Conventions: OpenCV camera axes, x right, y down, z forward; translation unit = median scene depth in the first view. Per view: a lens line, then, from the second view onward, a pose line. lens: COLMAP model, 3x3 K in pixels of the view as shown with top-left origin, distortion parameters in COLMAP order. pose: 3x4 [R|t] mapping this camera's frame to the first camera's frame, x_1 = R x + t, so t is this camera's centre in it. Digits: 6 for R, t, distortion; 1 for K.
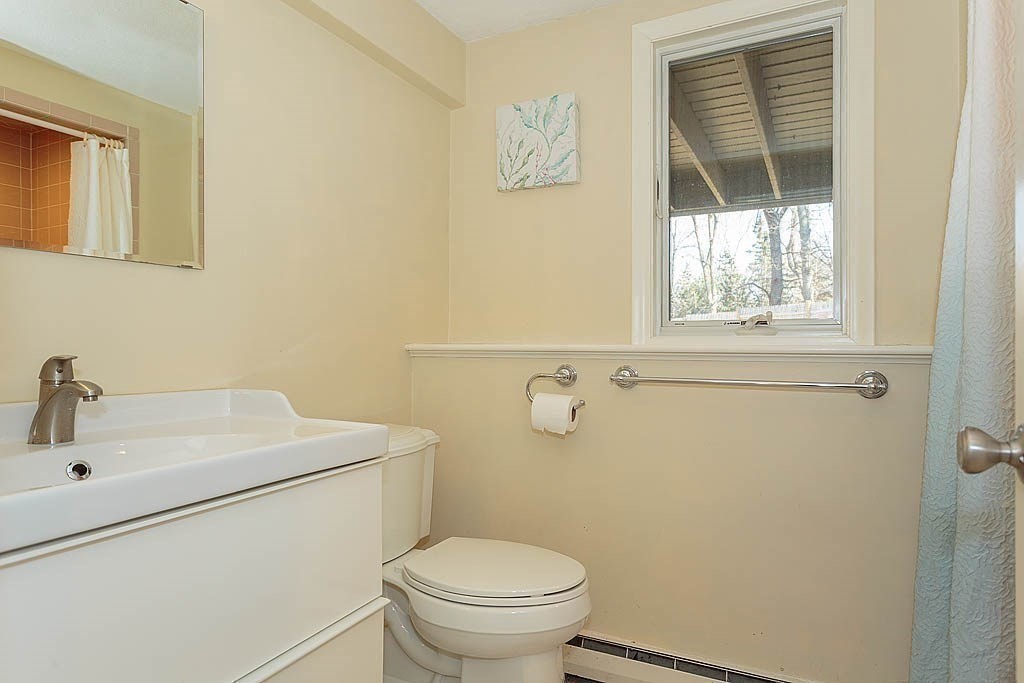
lens RADIAL K [[587.5, 0, 512.0], [0, 587.5, 341.5], [0, 0, 1]] dist [-0.000172, 0.000222]
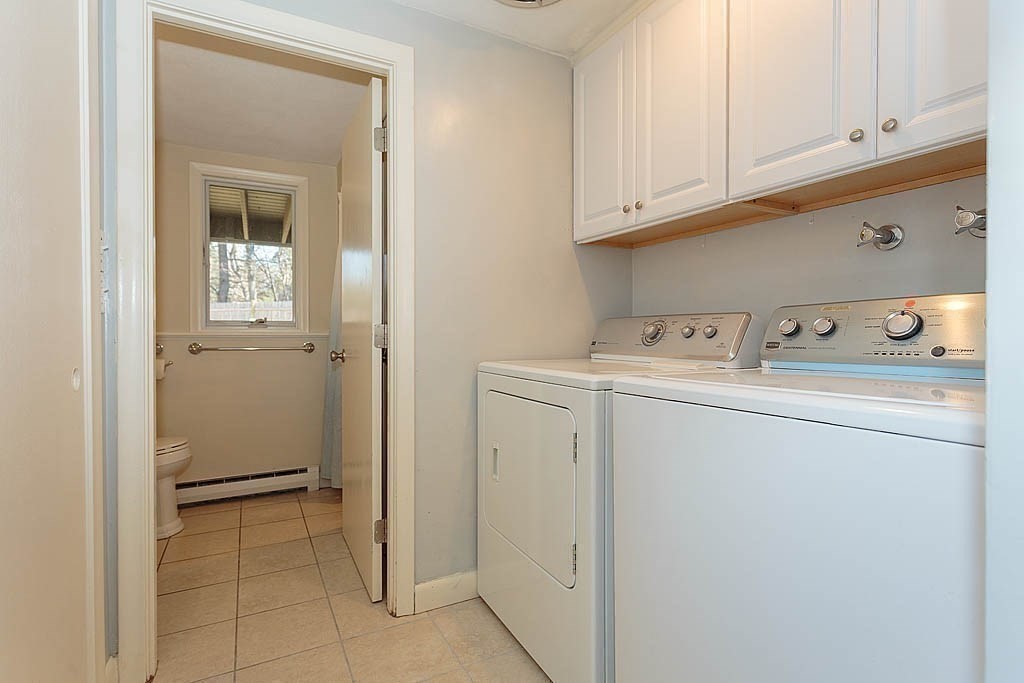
lens RADIAL K [[504.2, 0, 515.5], [0, 504.2, 351.2], [0, 0, 1]] dist [0.000277, 0.000478]
pose [[0.573356, -0.024282, 0.818947, -0.384543], [-0.006512, 0.999394, 0.034191, 0.003473], [-0.819281, -0.024936, 0.572850, -0.574034]]
